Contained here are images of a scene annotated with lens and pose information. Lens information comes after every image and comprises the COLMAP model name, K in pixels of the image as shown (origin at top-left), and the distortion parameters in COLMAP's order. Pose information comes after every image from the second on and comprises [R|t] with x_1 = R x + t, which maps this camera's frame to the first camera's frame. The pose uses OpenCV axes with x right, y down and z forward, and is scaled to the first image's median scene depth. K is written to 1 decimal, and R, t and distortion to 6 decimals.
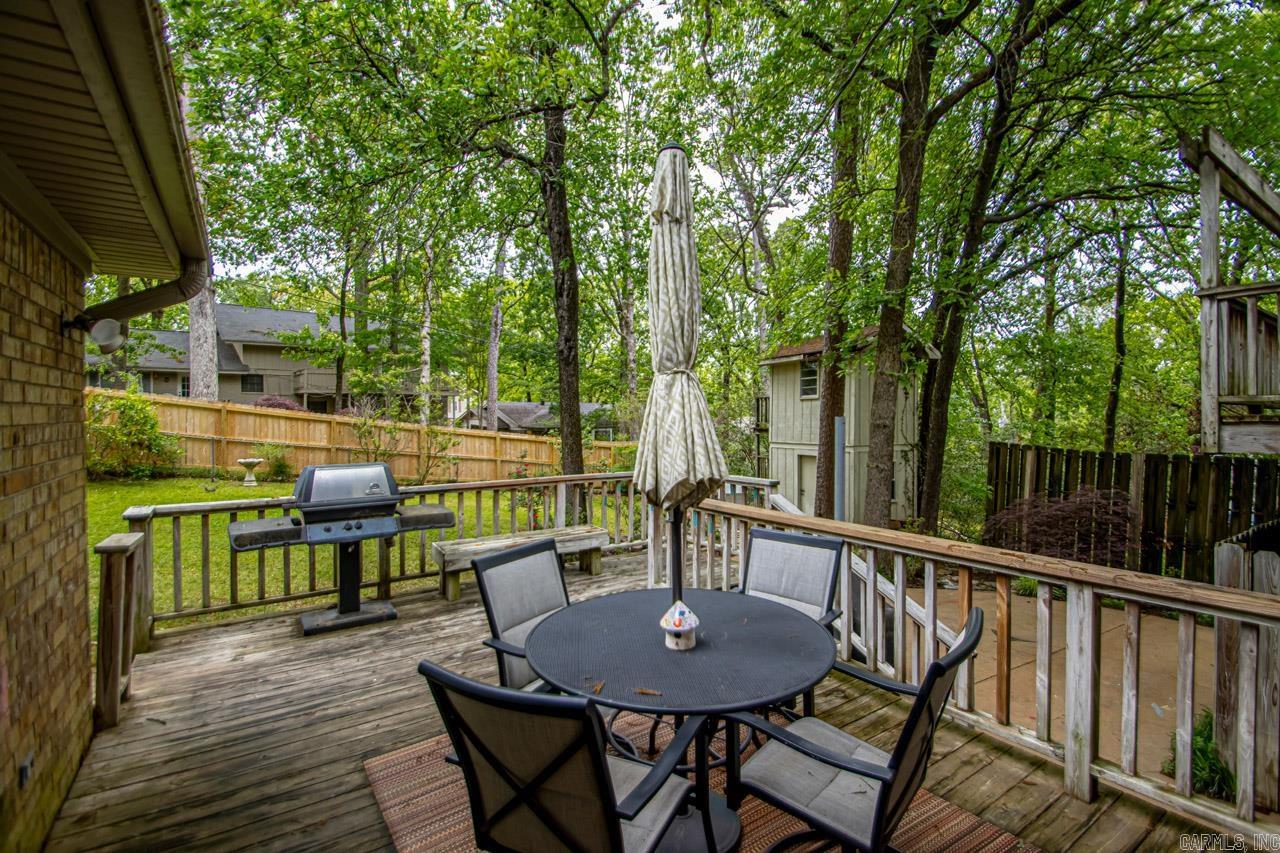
lens RADIAL K [[595.4, 0, 650.6], [0, 595.4, 421.8], [0, 0, 1]] dist [0.024507, -0.023861]
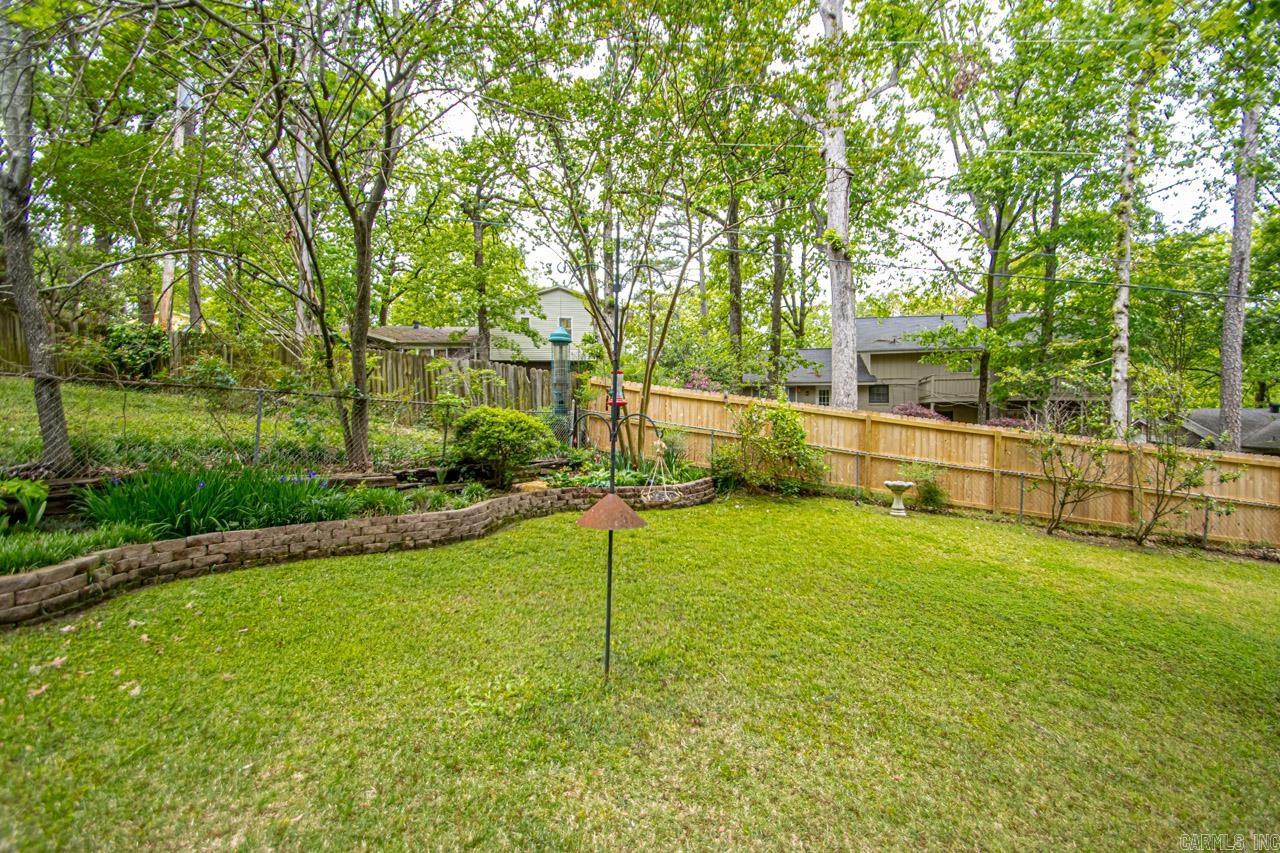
lens RADIAL K [[595.4, 0, 650.6], [0, 595.4, 421.8], [0, 0, 1]] dist [0.024507, -0.023861]
pose [[0.598133, -0.001905, -0.801395, -0.205702], [-0.014344, 0.999812, -0.013082, -0.001628], [0.801269, 0.019320, 0.597993, 0.233796]]
